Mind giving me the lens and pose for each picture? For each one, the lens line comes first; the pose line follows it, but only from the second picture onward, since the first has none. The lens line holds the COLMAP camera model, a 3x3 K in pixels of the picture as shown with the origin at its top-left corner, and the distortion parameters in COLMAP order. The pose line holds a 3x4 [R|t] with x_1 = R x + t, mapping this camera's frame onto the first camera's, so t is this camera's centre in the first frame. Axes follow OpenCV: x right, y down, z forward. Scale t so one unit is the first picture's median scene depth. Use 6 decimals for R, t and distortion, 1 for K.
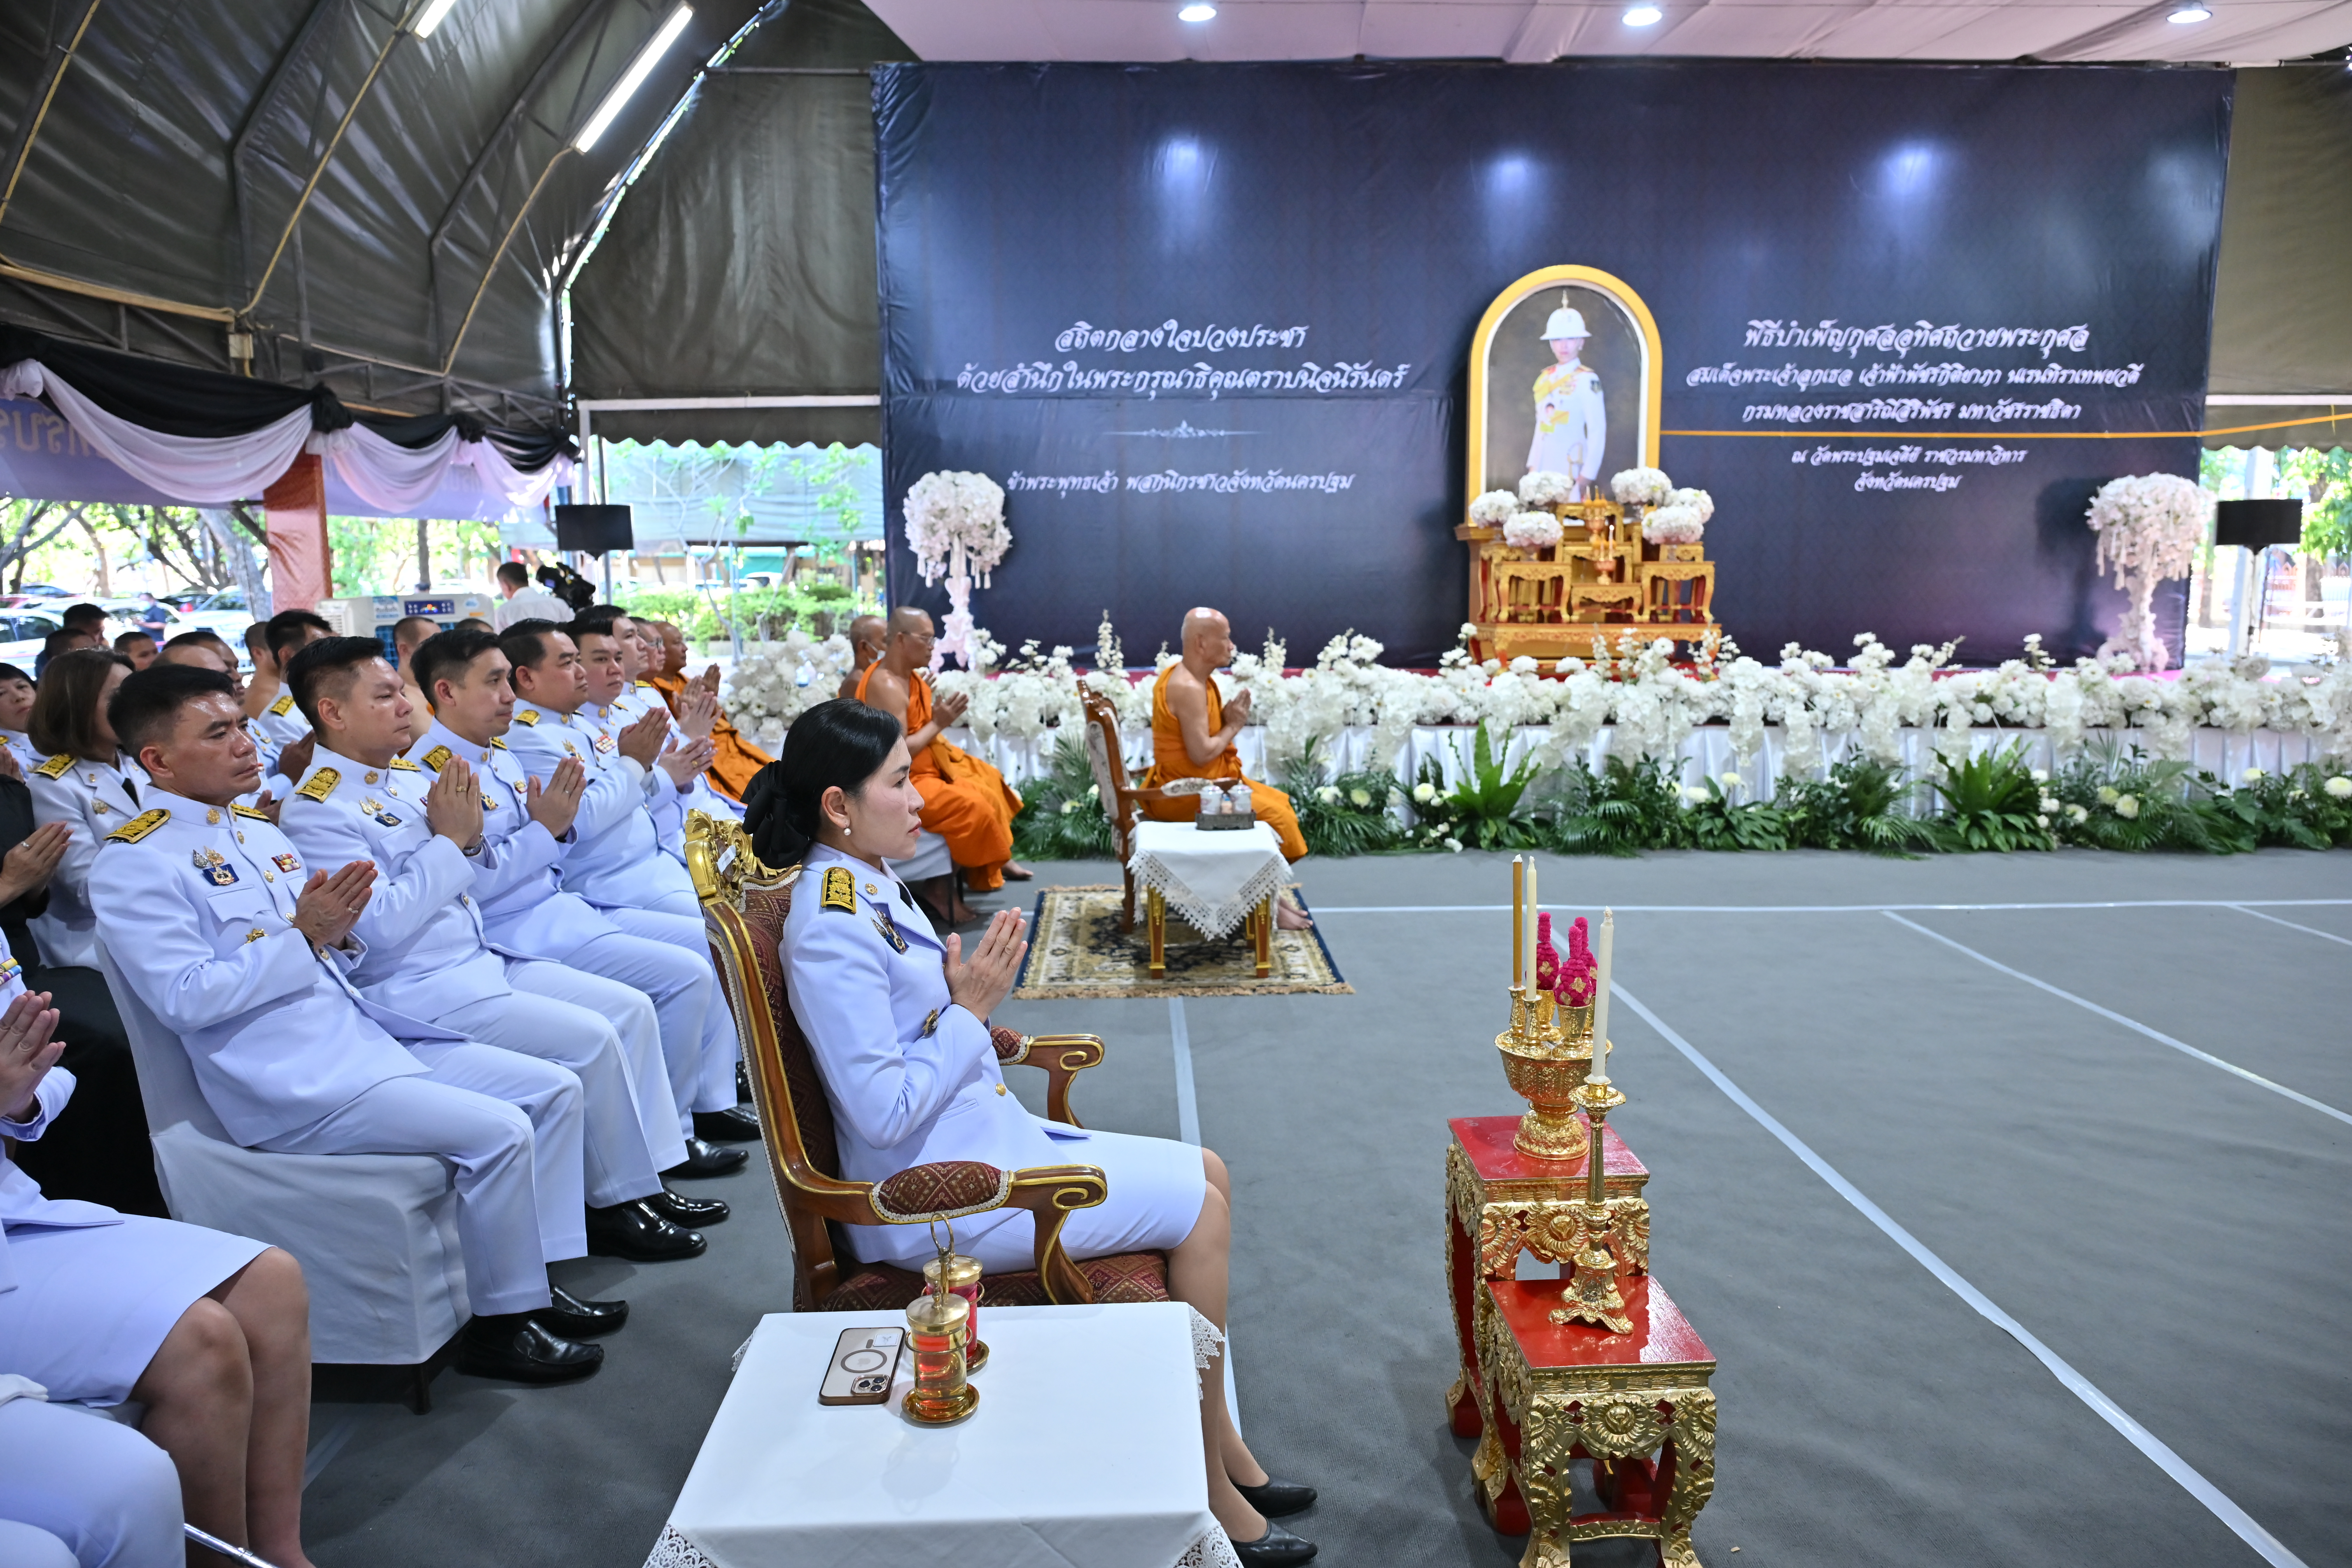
lens RADIAL K [[1549.7, 0, 1176.0], [0, 1549.7, 784.0], [0, 0, 1]] dist [-0.002775, -0.000233]
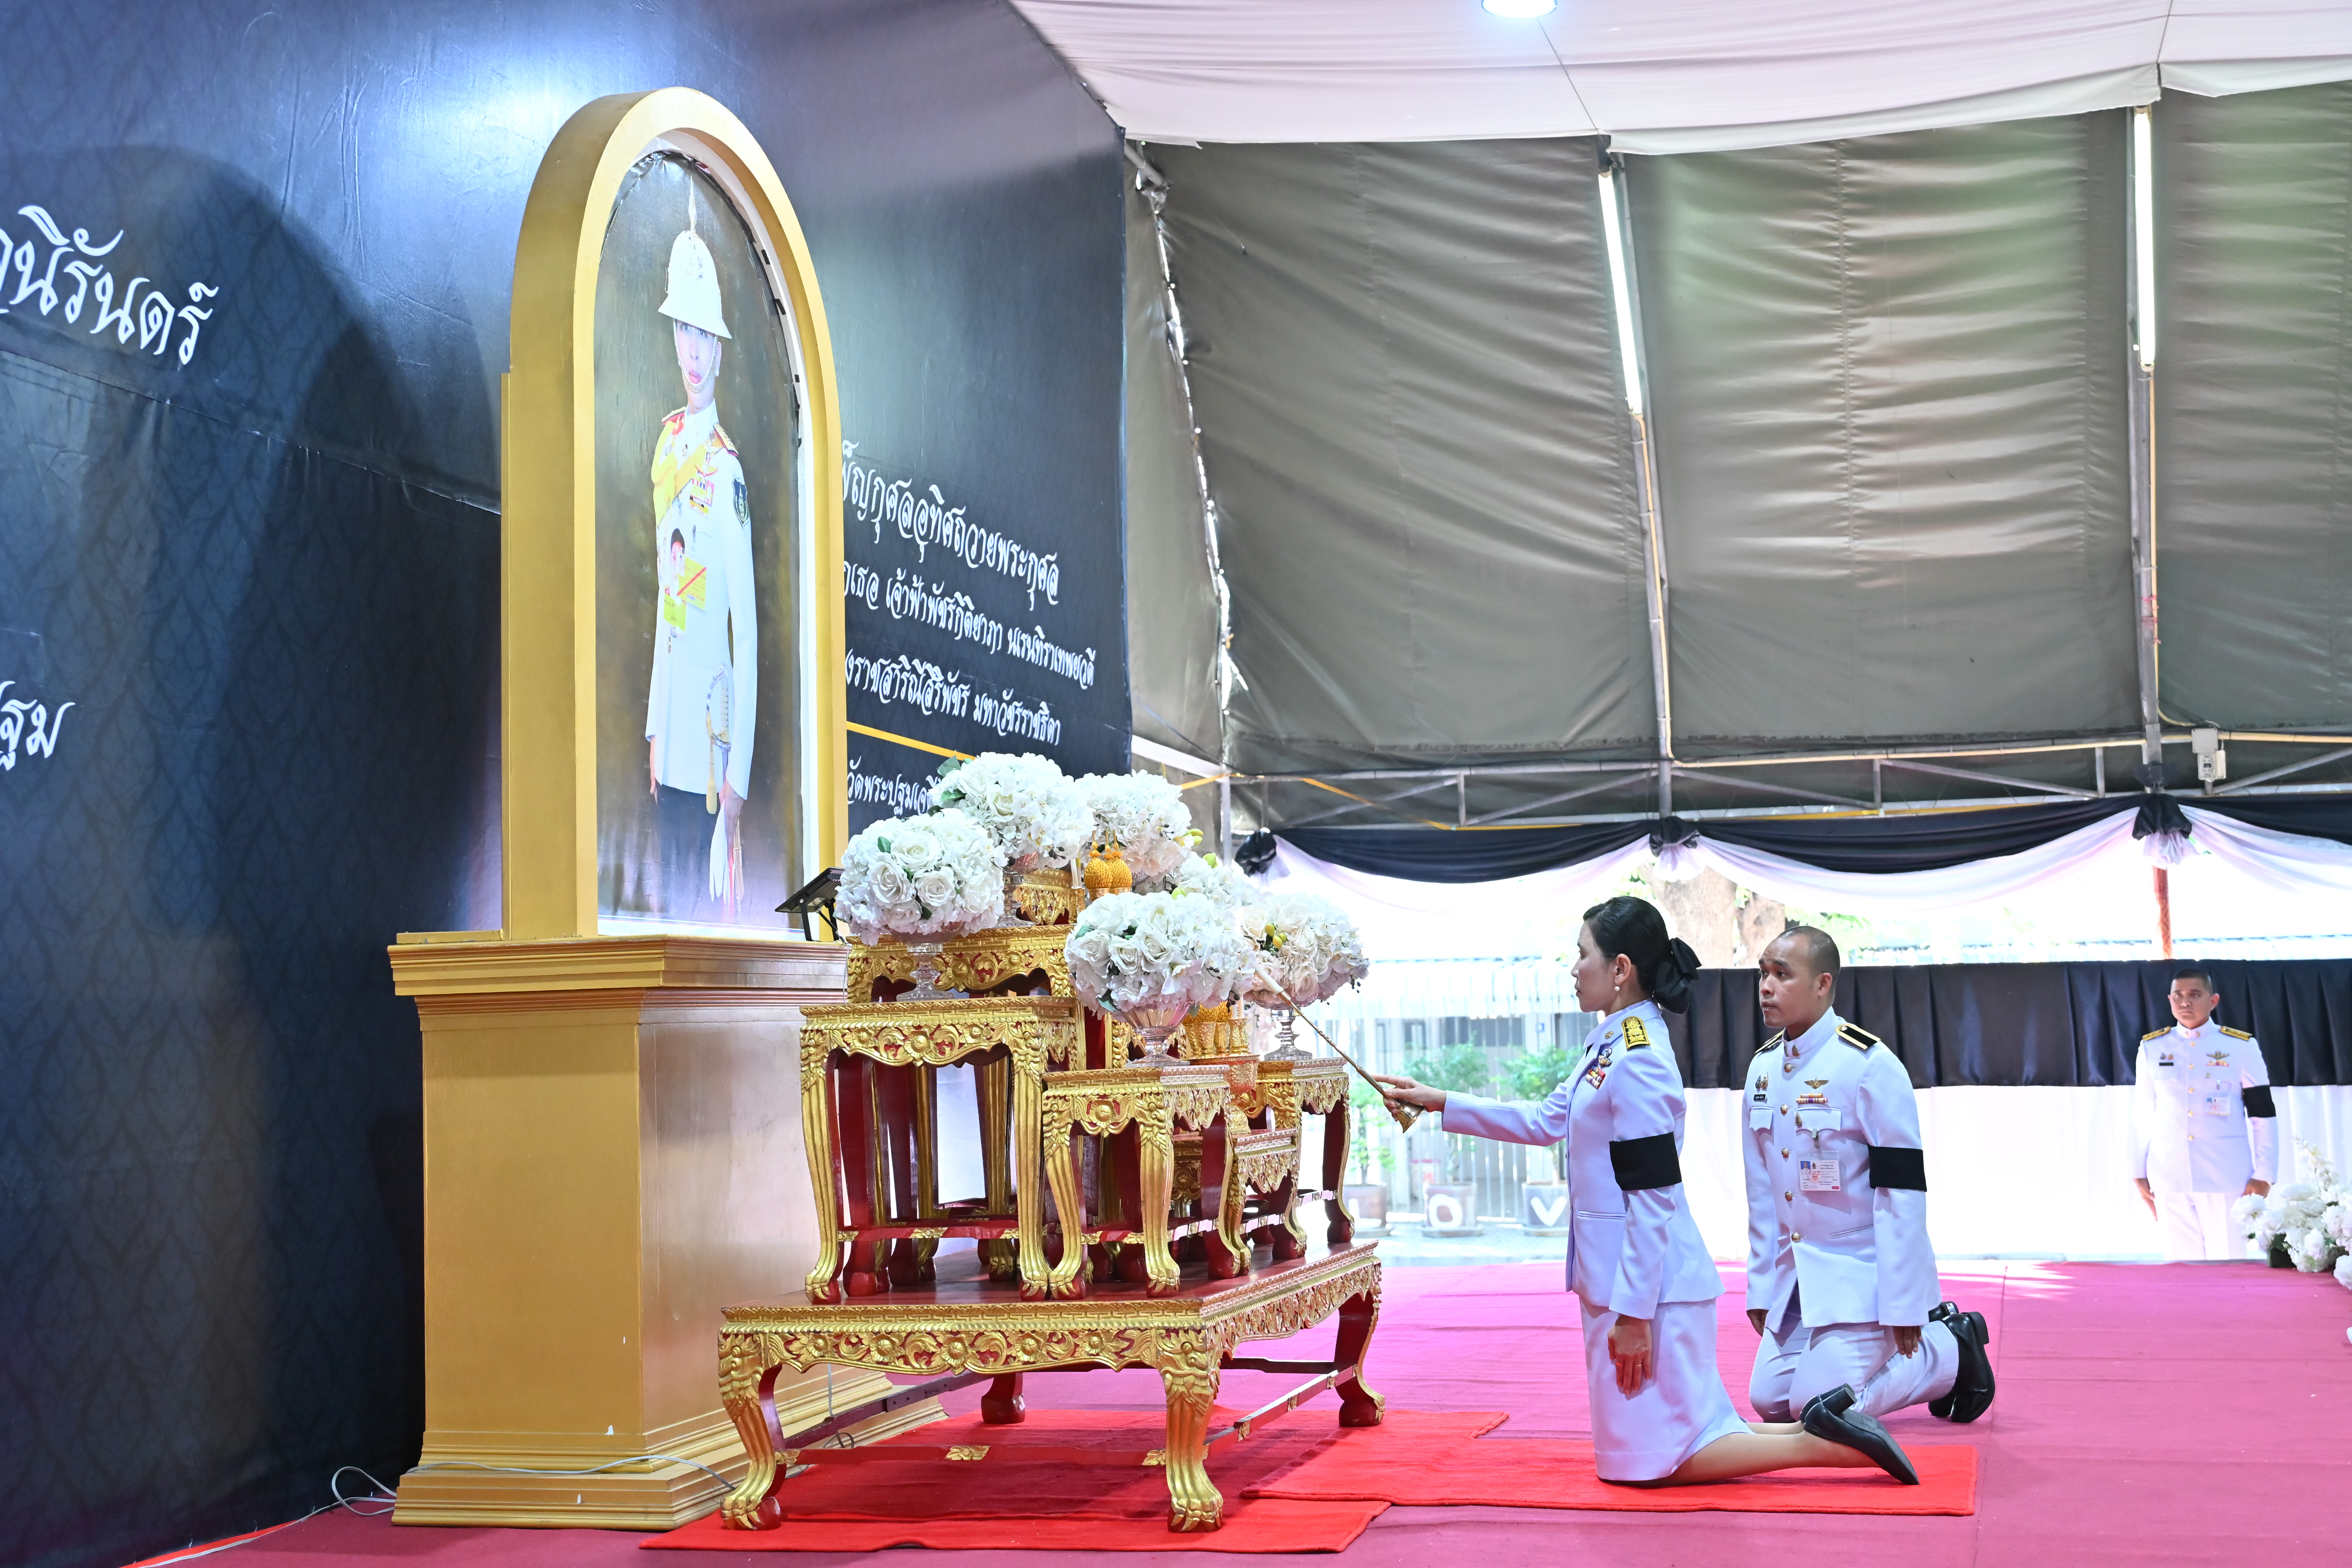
lens RADIAL K [[2984.5, 0, 1176.0], [0, 2984.5, 784.0], [0, 0, 1]] dist [0.022259, 0.035041]
pose [[0.275184, 0.079691, 0.958083, -0.257652], [0.158028, 0.979254, -0.126841, -0.109452], [-0.948315, 0.186308, 0.256882, 0.750078]]
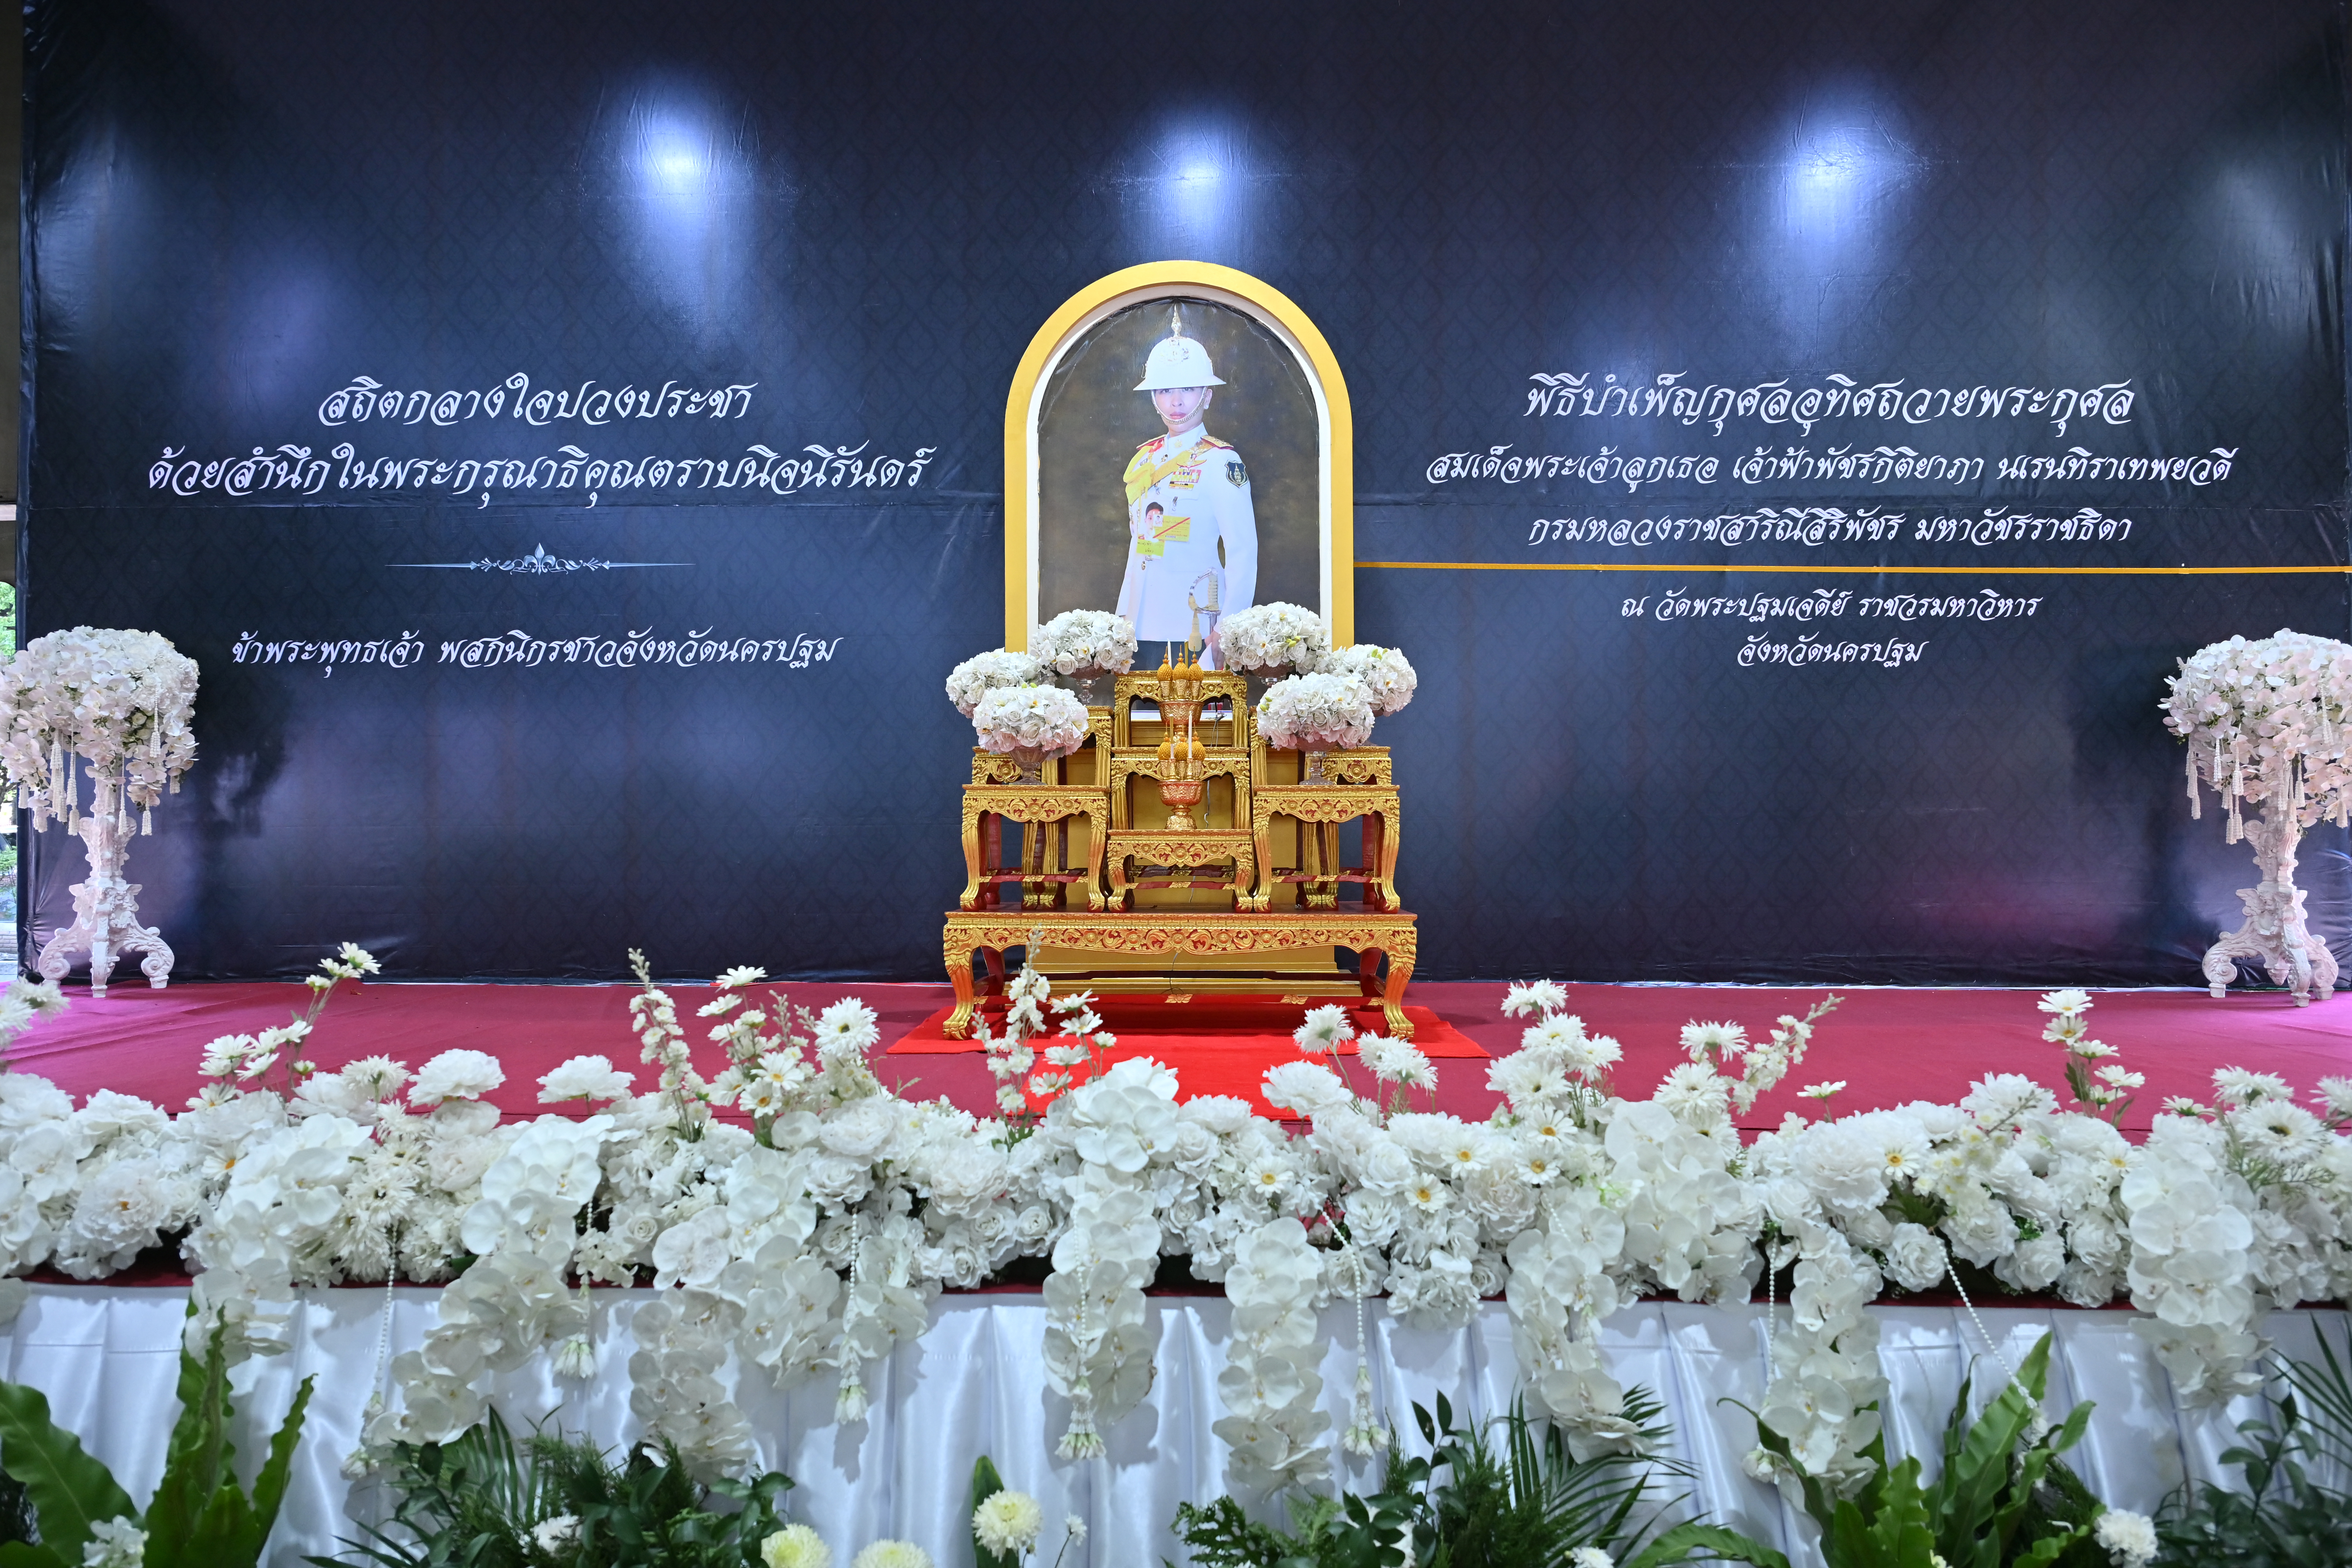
lens RADIAL K [[1597.6, 0, 1176.0], [0, 1597.6, 784.0], [0, 0, 1]] dist [-0.006419, 0.004599]
pose [[0.999865, 0.002684, -0.016219, 0.250014], [-0.005229, 0.987271, -0.158962, -0.056153], [0.015586, 0.159025, 0.987151, 0.443214]]
